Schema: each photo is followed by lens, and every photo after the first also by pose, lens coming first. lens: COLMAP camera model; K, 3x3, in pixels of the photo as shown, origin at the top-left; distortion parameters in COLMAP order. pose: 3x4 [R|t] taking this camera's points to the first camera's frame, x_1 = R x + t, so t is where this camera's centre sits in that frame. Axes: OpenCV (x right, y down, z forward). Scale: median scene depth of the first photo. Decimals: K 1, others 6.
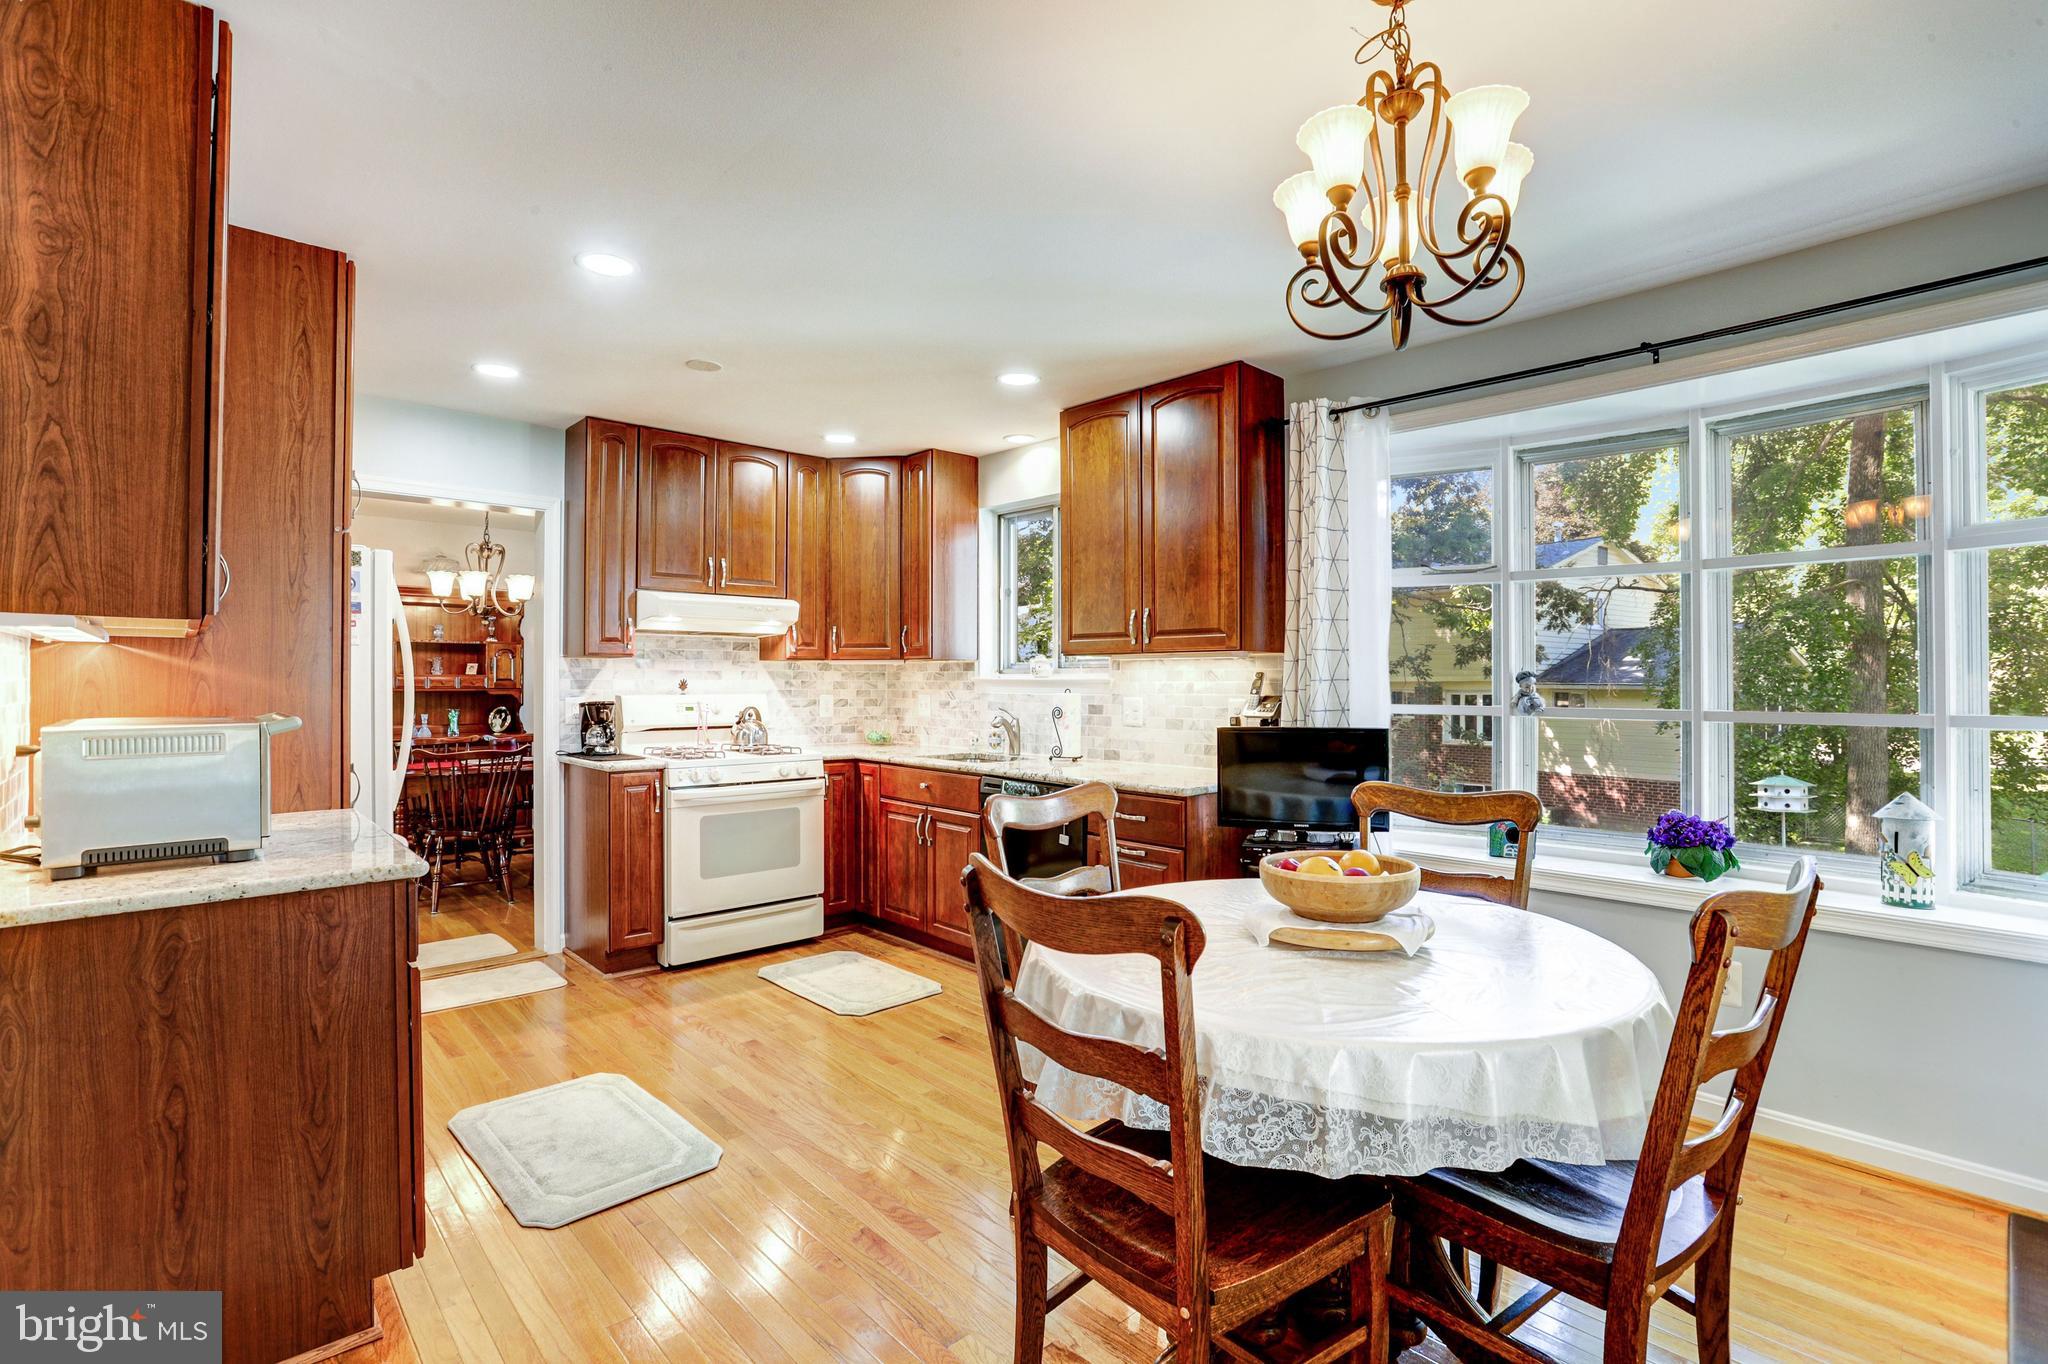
lens RADIAL K [[946.7, 0, 1024.0], [0, 946.7, 682.0], [0, 0, 1]] dist [-0.054413, 0.025701]
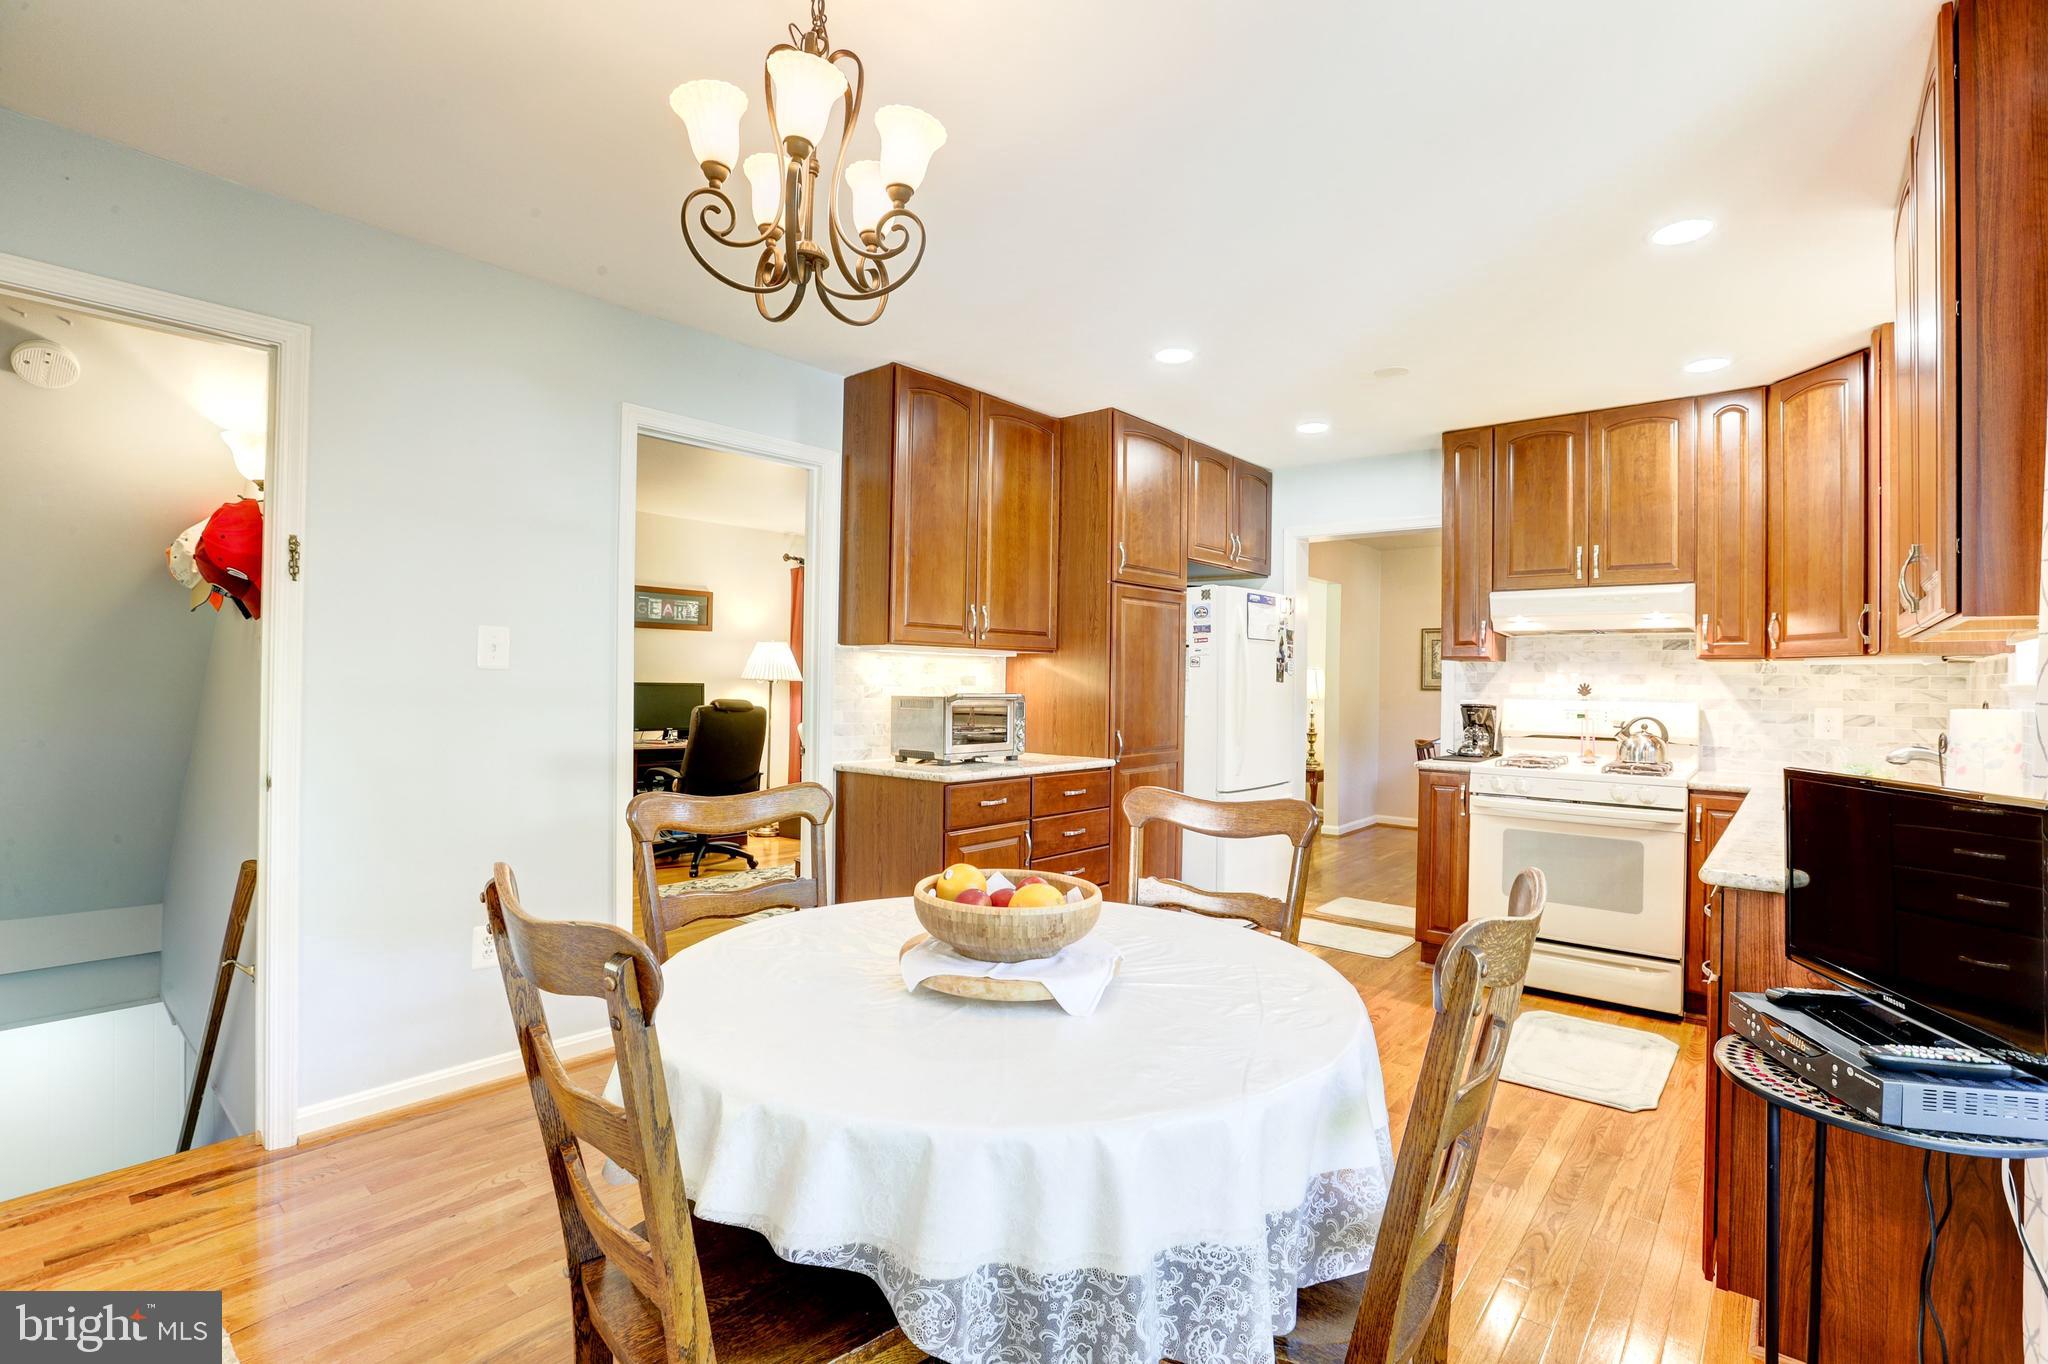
lens RADIAL K [[946.7, 0, 1024.0], [0, 946.7, 682.0], [0, 0, 1]] dist [-0.054413, 0.025701]
pose [[0.118838, 0.002537, -0.992910, 0.482116], [-0.017010, 0.999855, 0.000519, 0.004502], [0.992768, 0.016828, 0.118864, 0.376954]]
